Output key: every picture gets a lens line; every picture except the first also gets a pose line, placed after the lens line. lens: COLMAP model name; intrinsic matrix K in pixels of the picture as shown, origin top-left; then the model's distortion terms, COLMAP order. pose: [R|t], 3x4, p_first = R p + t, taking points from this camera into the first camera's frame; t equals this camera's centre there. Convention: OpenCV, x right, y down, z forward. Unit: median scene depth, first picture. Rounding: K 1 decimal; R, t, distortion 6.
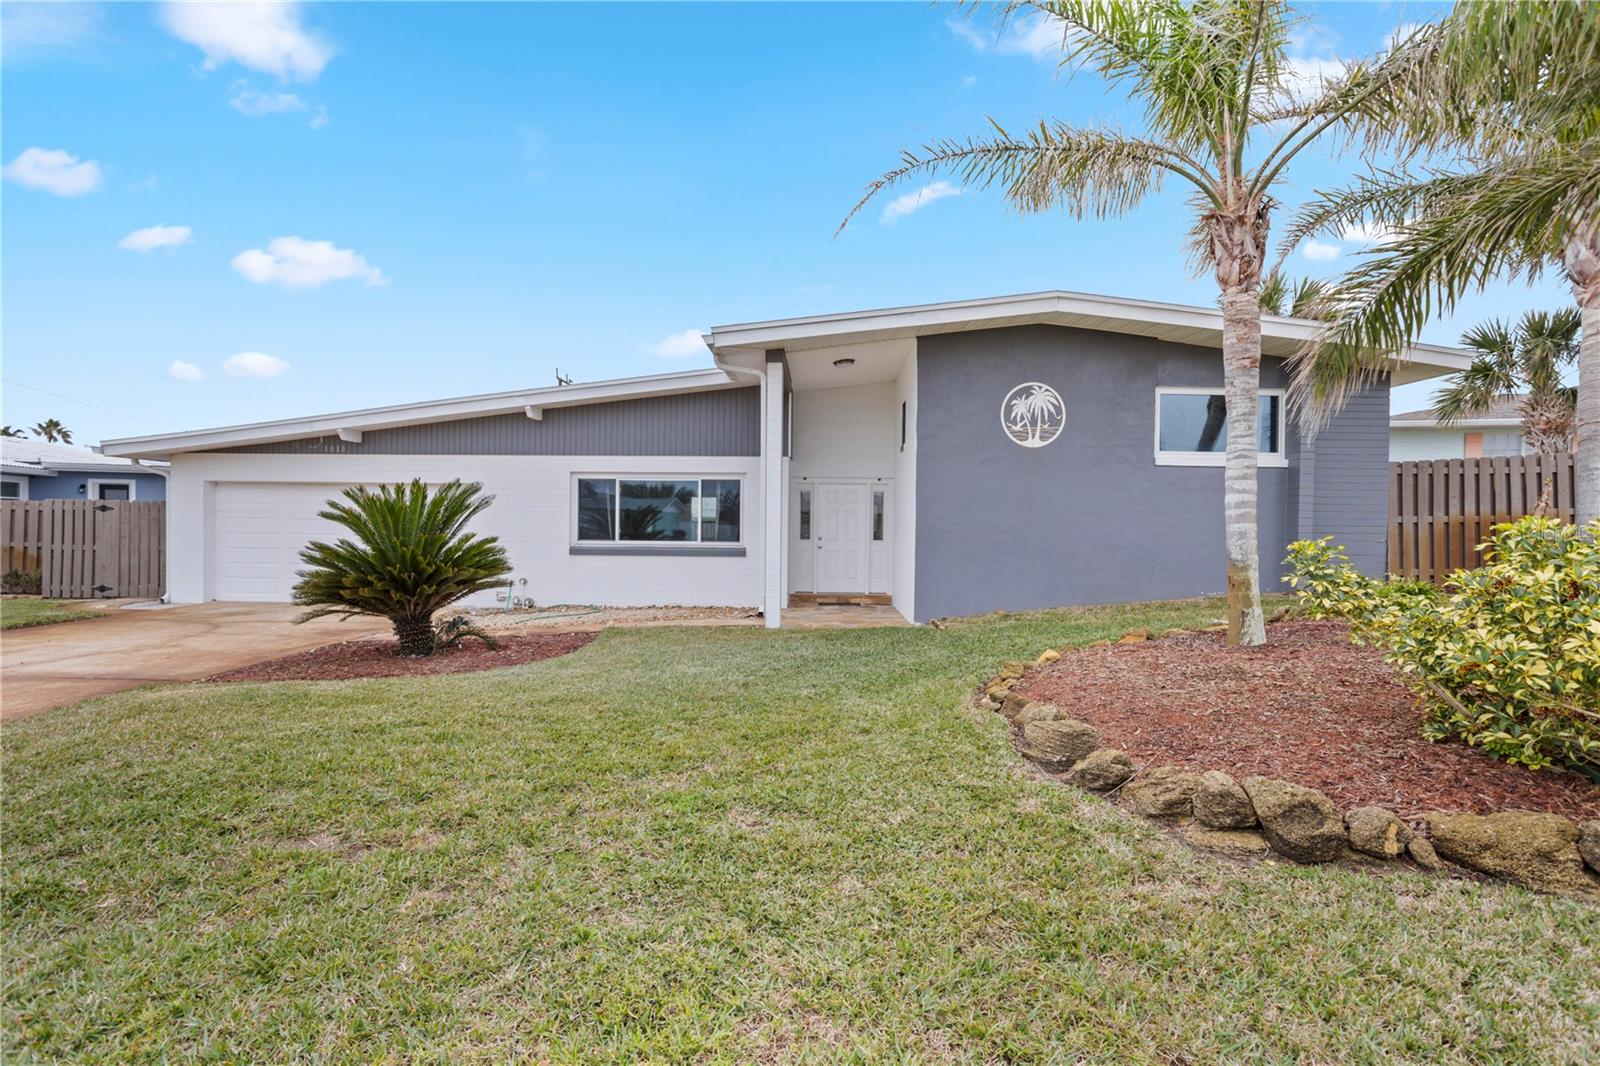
lens RADIAL K [[765.0, 0, 782.1], [0, 765.0, 523.0], [0, 0, 1]] dist [-0.057586, 0.036302]
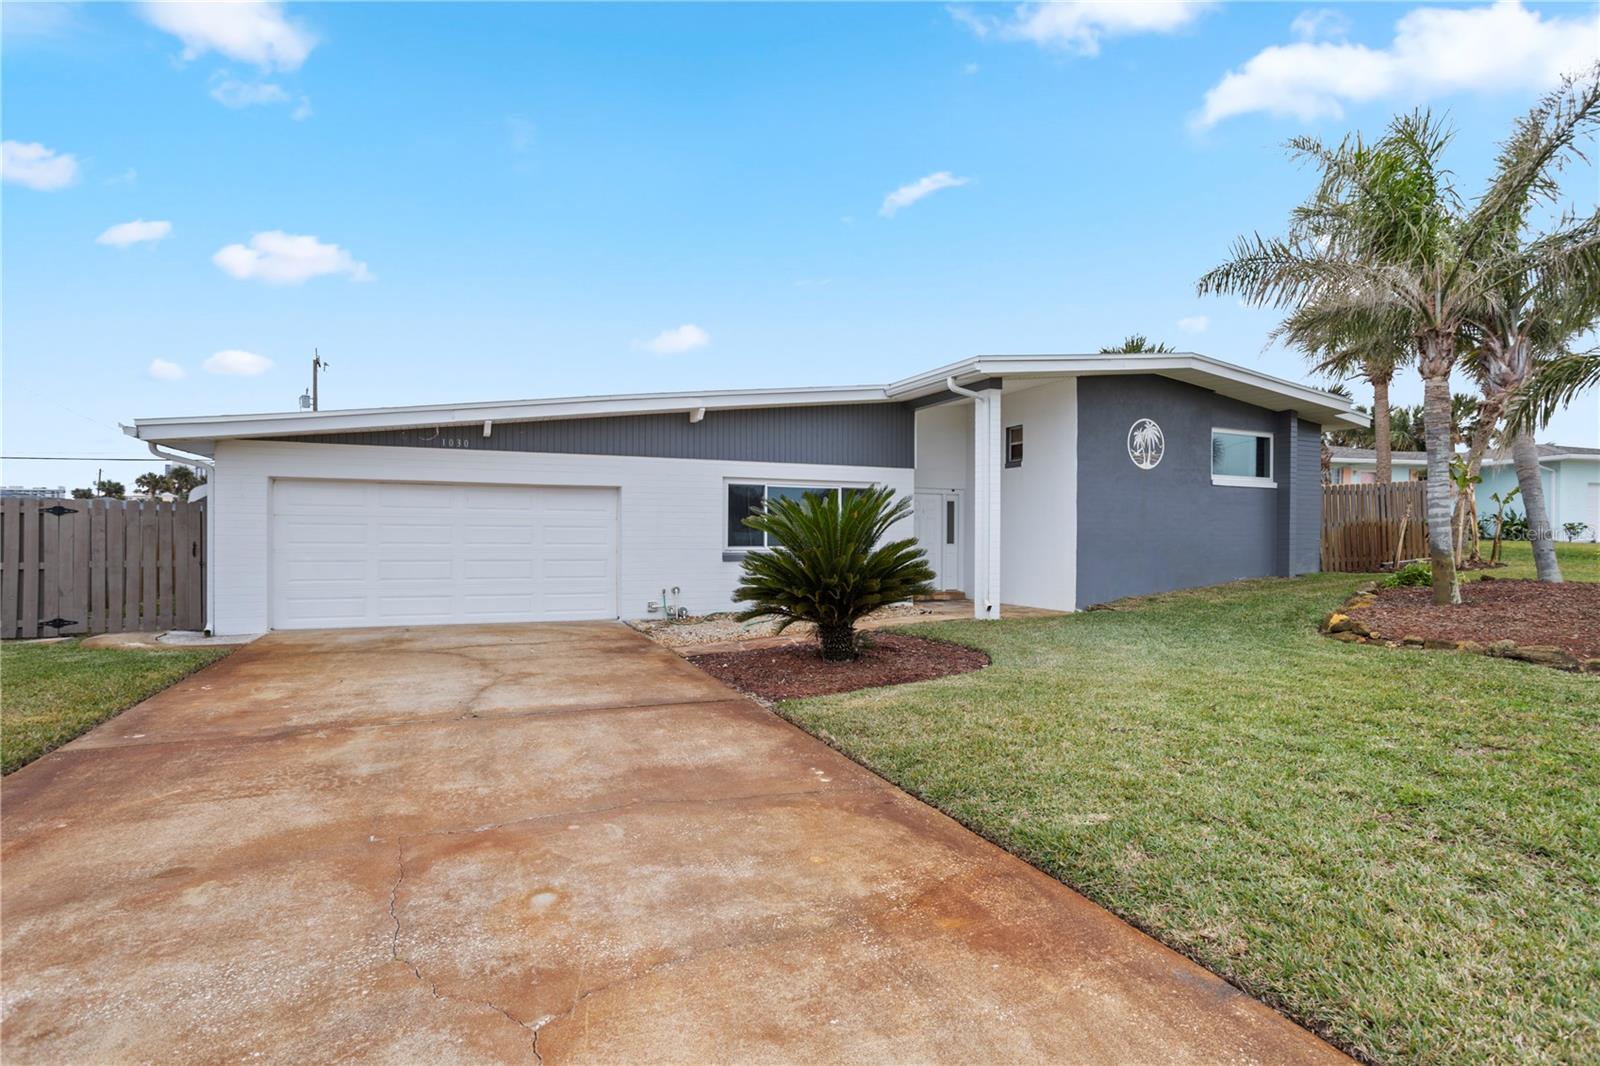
lens RADIAL K [[765.0, 0, 782.1], [0, 765.0, 523.0], [0, 0, 1]] dist [-0.057586, 0.036302]
pose [[0.911614, 0.000583, 0.411048, -0.735691], [0.002412, 0.999974, -0.006768, -0.001086], [-0.411041, 0.007161, 0.911589, 0.083114]]
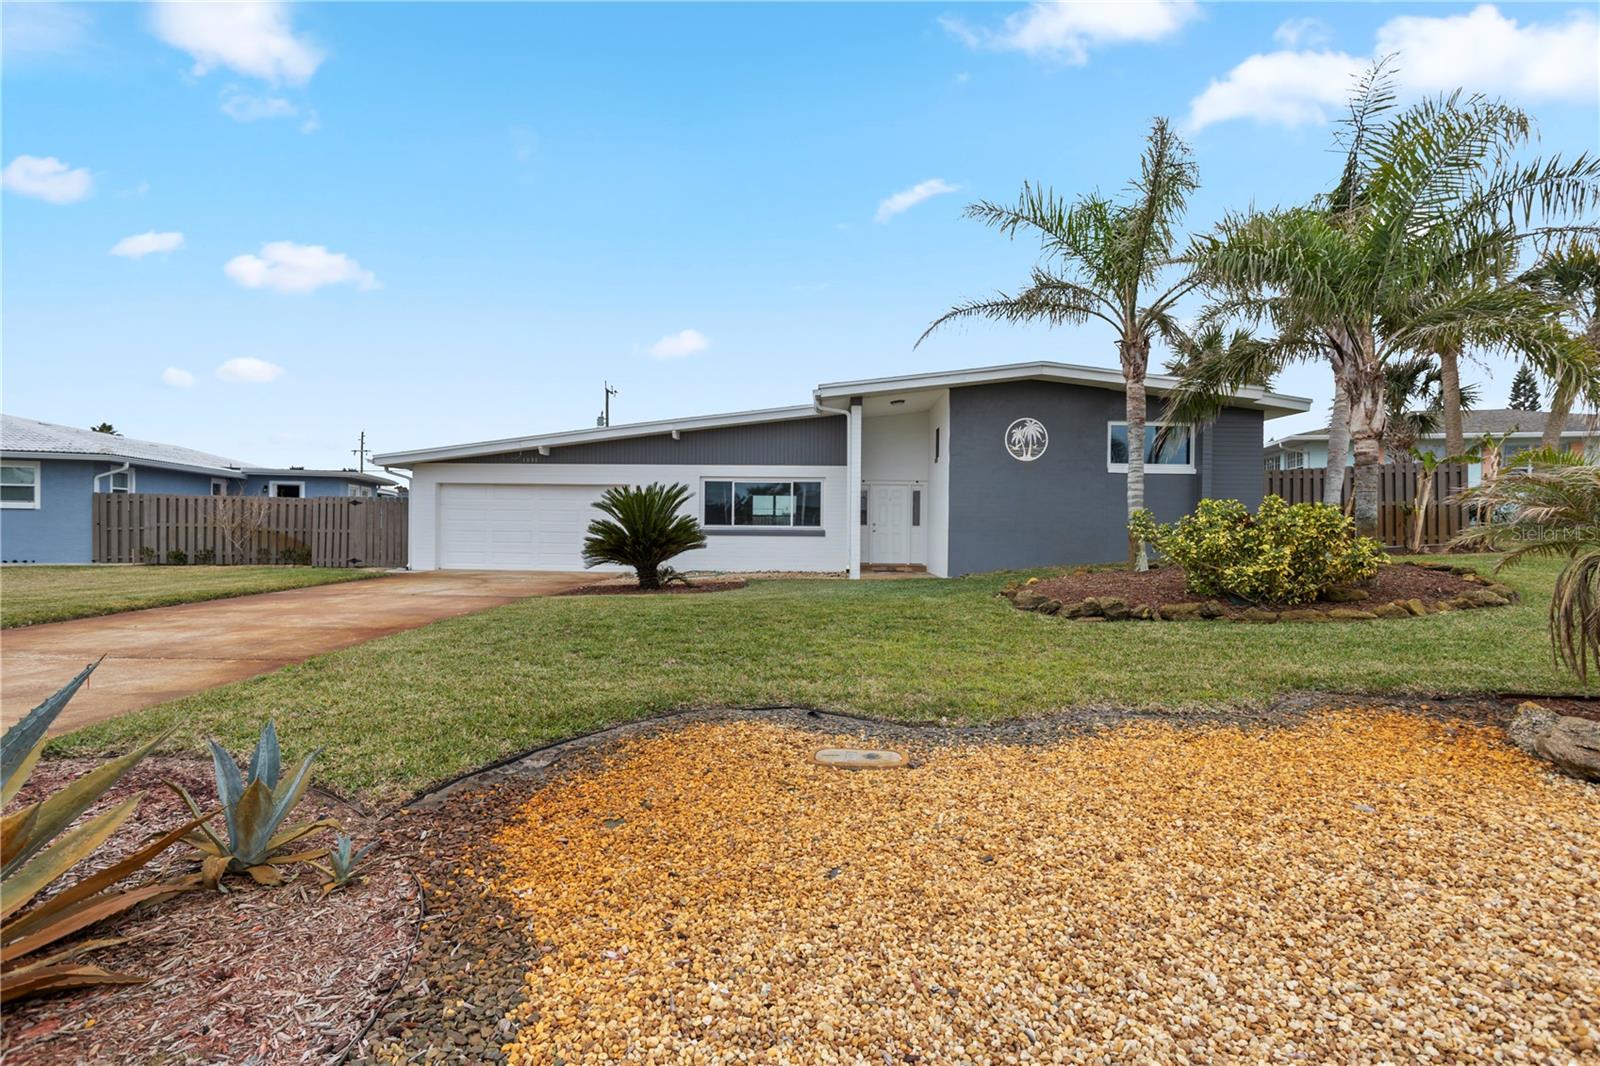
lens RADIAL K [[765.0, 0, 782.1], [0, 765.0, 523.0], [0, 0, 1]] dist [-0.057586, 0.036302]
pose [[0.999994, 0.000062, -0.003549, -0.146147], [-0.000063, 1.000000, -0.000450, 0.023874], [0.003549, 0.000450, 0.999994, -0.499804]]
